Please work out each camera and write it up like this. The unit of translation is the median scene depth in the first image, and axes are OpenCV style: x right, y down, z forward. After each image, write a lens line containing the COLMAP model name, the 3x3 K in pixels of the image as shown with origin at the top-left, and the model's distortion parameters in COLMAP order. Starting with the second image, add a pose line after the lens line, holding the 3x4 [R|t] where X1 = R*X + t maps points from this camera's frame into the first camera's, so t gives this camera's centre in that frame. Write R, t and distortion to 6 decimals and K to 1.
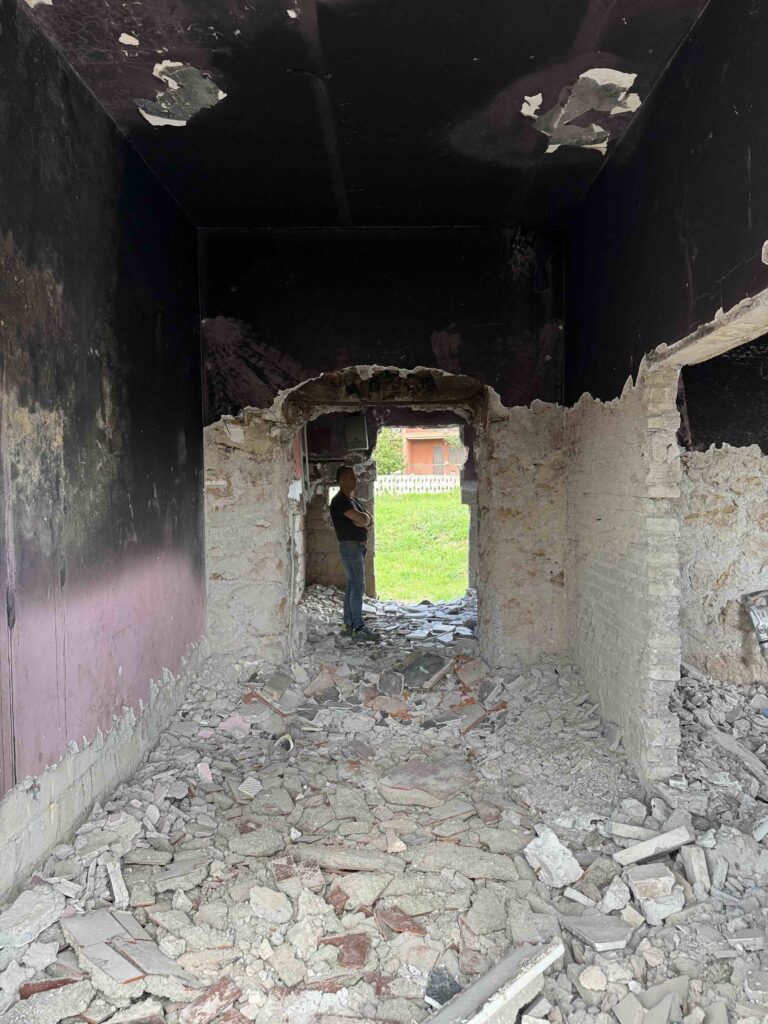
lens RADIAL K [[717.4, 0, 384.0], [0, 717.4, 512.0], [0, 0, 1]] dist [-0.000381, -0.000168]
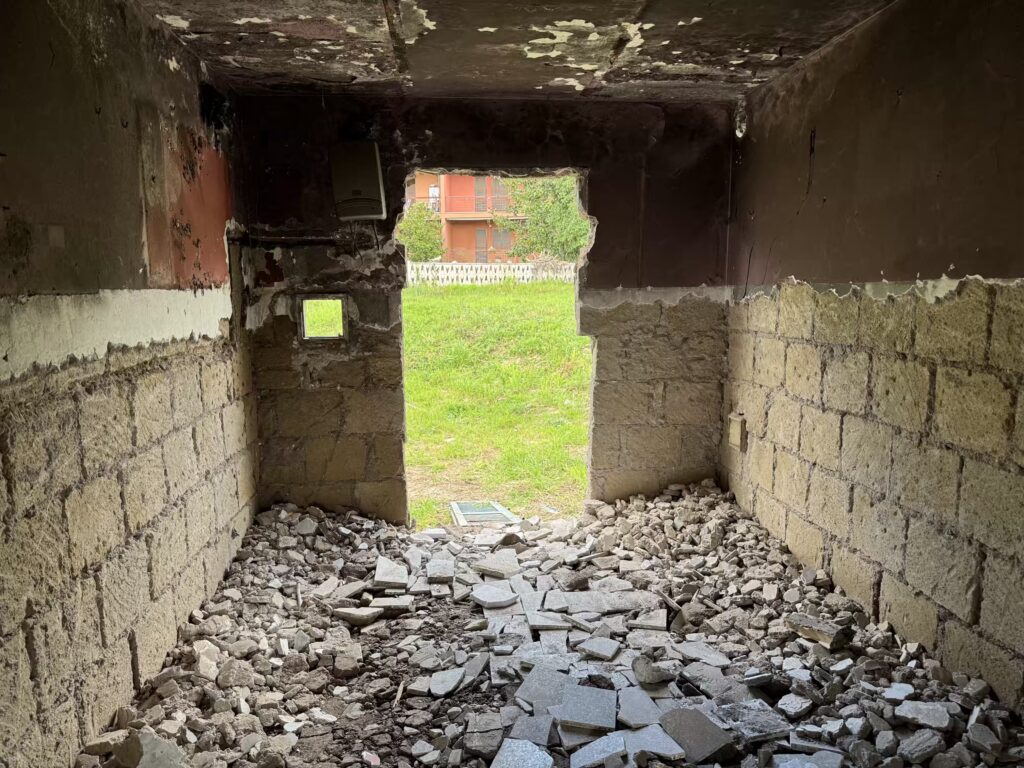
lens RADIAL K [[752.3, 0, 517.3], [0, 752.3, 396.1], [0, 0, 1]] dist [0.156745, -0.155403]
pose [[0.992189, -0.013427, 0.124022, -0.000556], [-0.002096, 0.992256, 0.124194, -0.034510], [-0.124729, -0.123483, 0.984477, 0.486140]]
